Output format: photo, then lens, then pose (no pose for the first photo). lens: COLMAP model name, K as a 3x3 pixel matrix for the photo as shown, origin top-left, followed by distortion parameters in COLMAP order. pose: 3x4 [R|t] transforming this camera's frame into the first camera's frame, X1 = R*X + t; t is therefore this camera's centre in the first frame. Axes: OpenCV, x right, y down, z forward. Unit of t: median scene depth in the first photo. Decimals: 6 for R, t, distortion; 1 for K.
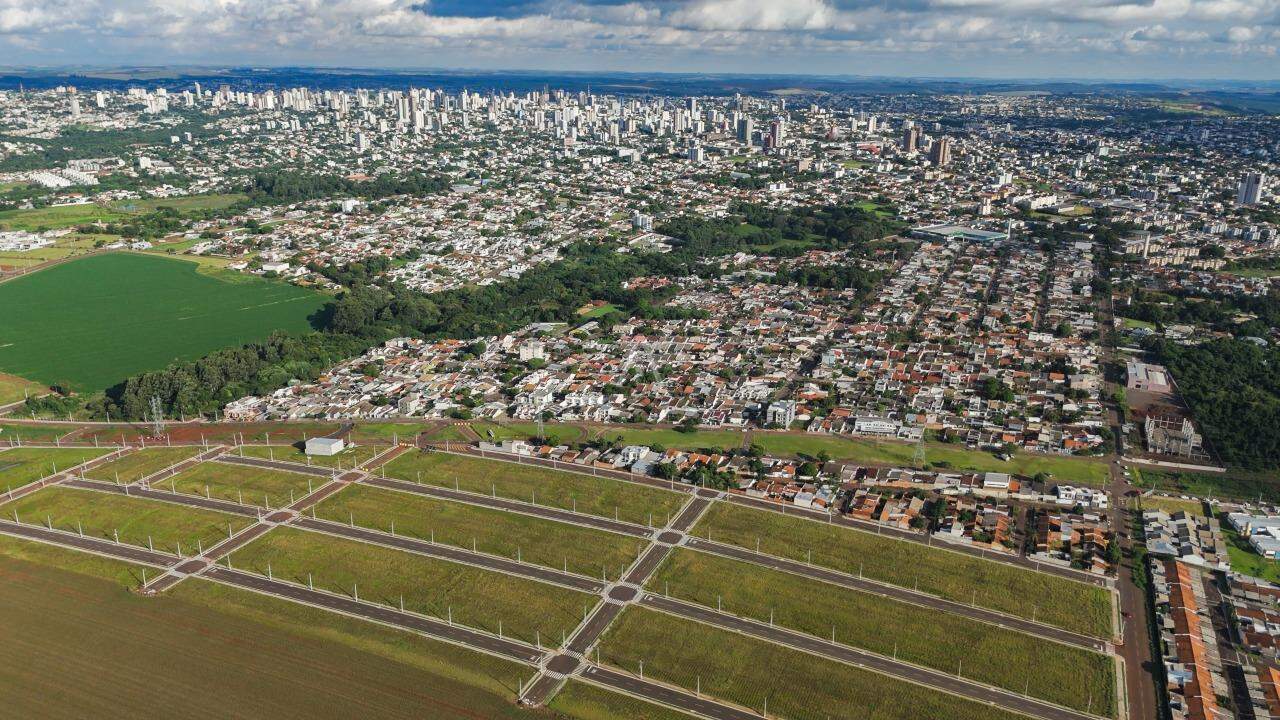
lens RADIAL K [[940.1, 0, 638.8], [0, 940.1, 367.0], [0, 0, 1]] dist [0.064809, -0.058192]
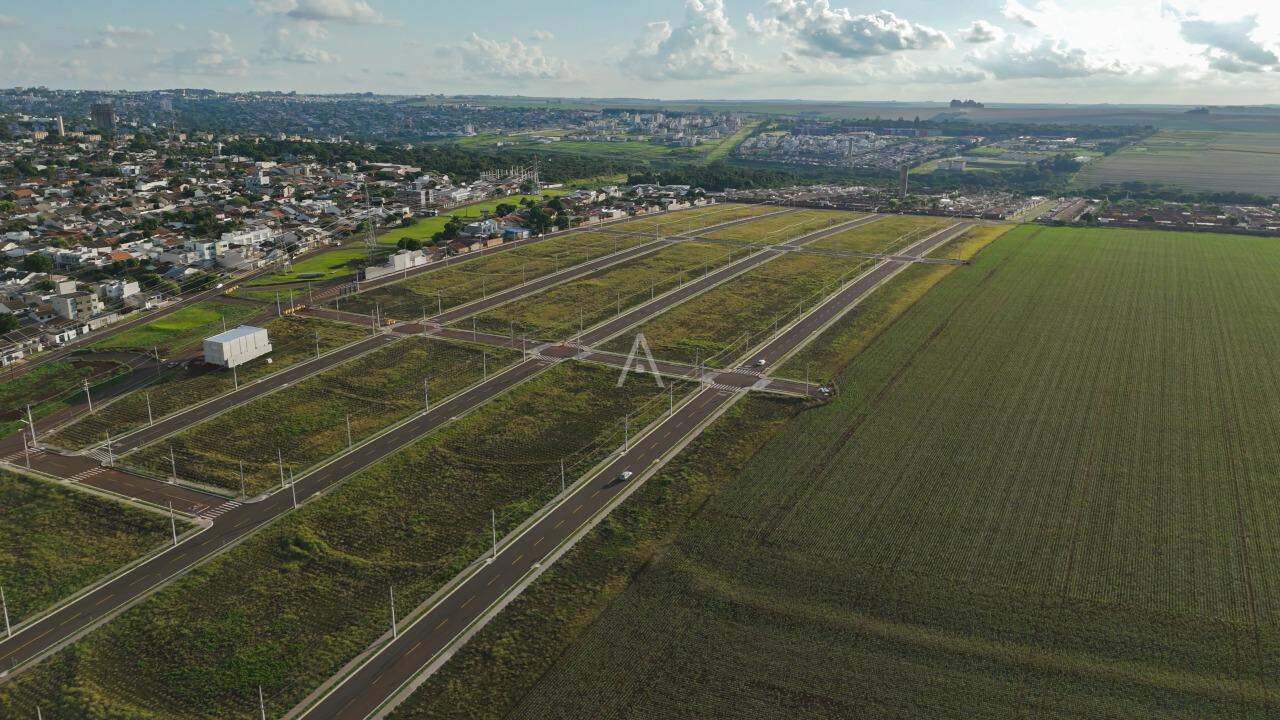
lens RADIAL K [[932.2, 0, 642.7], [0, 932.2, 399.0], [0, 0, 1]] dist [0.038241, -0.001588]
pose [[0.054409, -0.316573, 0.947006, -0.422492], [0.293538, 0.911575, 0.287864, 0.017943], [-0.954398, 0.262320, 0.142524, 0.410389]]
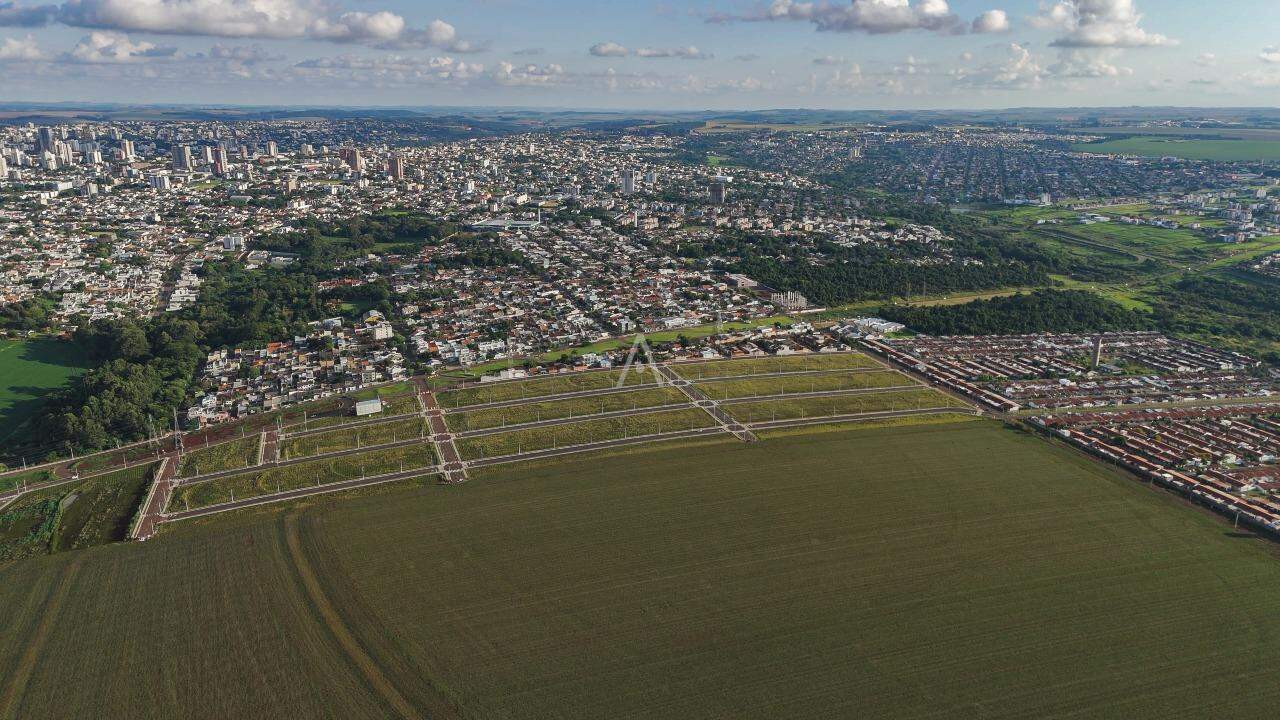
lens RADIAL K [[942.3, 0, 640.0], [0, 942.3, 360.0], [0, 0, 1]] dist [0.063210, -0.062572]
pose [[0.737907, -0.188643, 0.648003, -0.470142], [0.210182, 0.976628, 0.044967, 0.023528], [-0.641340, 0.103017, 0.760310, -0.090872]]
